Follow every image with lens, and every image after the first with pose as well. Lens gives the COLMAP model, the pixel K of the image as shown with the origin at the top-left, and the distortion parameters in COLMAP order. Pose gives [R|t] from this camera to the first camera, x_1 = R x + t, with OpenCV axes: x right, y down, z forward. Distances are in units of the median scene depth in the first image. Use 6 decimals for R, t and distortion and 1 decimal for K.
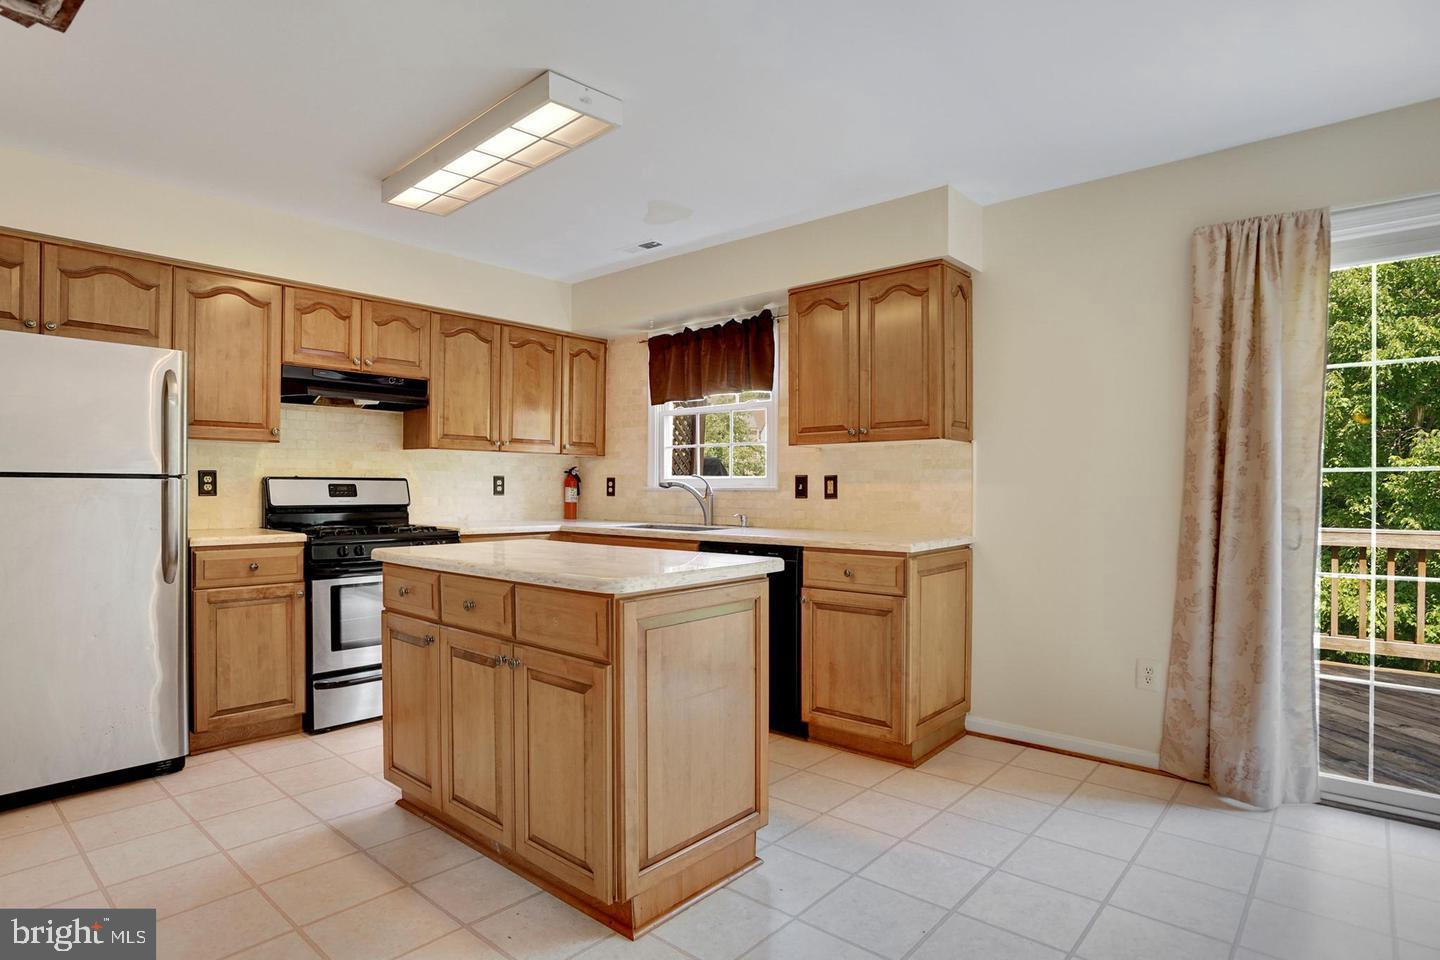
lens RADIAL K [[776.6, 0, 718.1], [0, 776.6, 489.8], [0, 0, 1]] dist [-0.015242, -0.000234]
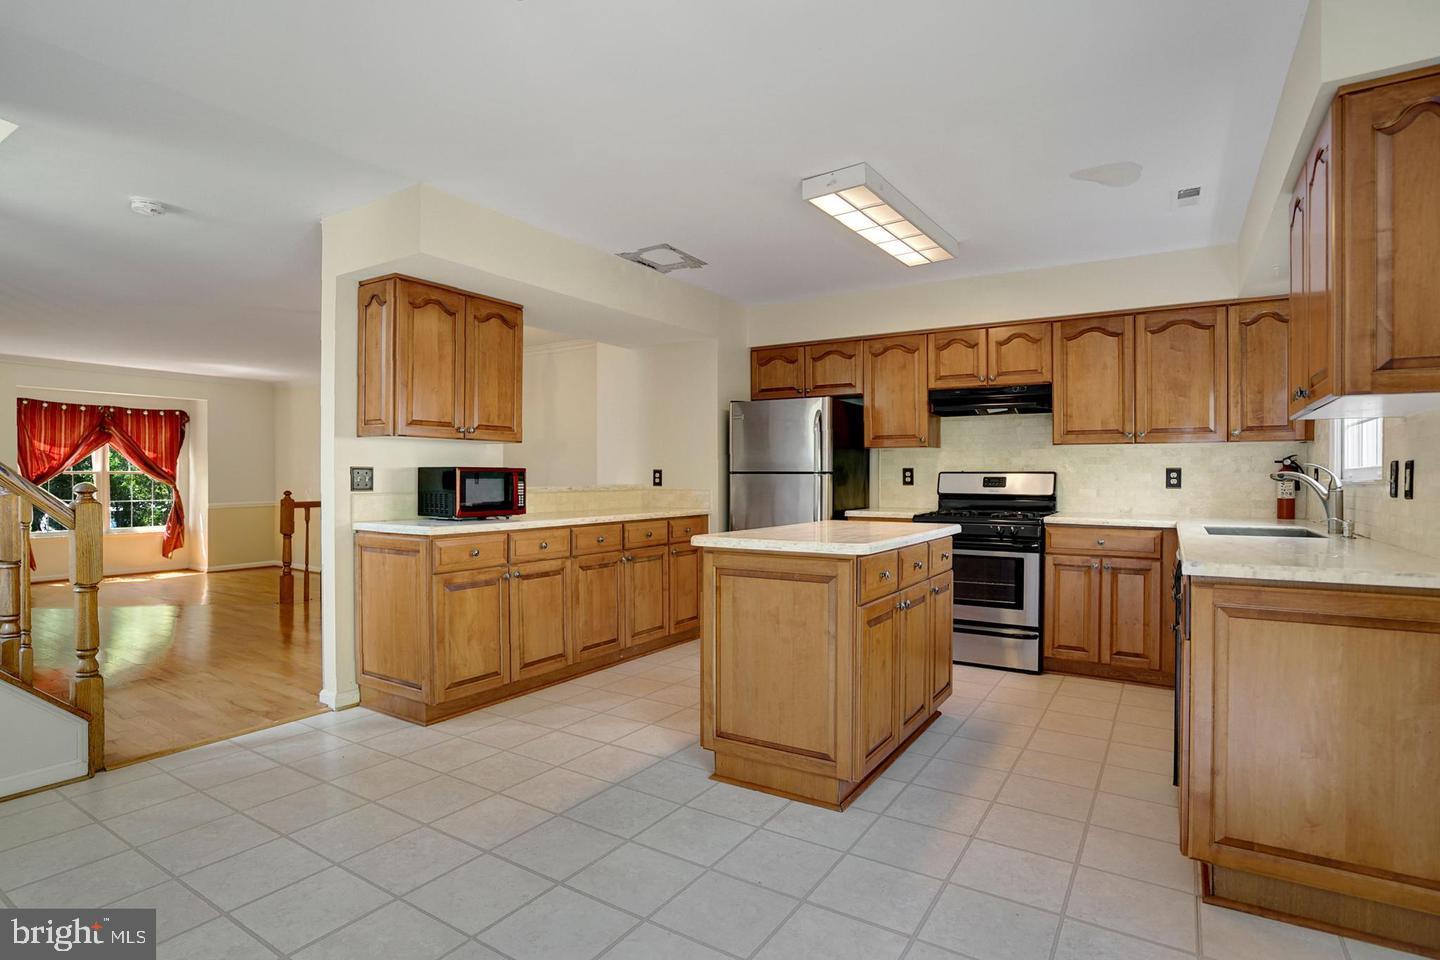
lens RADIAL K [[742.2, 0, 739.3], [0, 742.2, 502.7], [0, 0, 1]] dist [-0.020536, 0.001725]
pose [[0.183797, 0.030032, -0.982505, 0.594550], [-0.007445, 0.999547, 0.029160, 0.002467], [0.982936, 0.001955, 0.183937, 0.363460]]
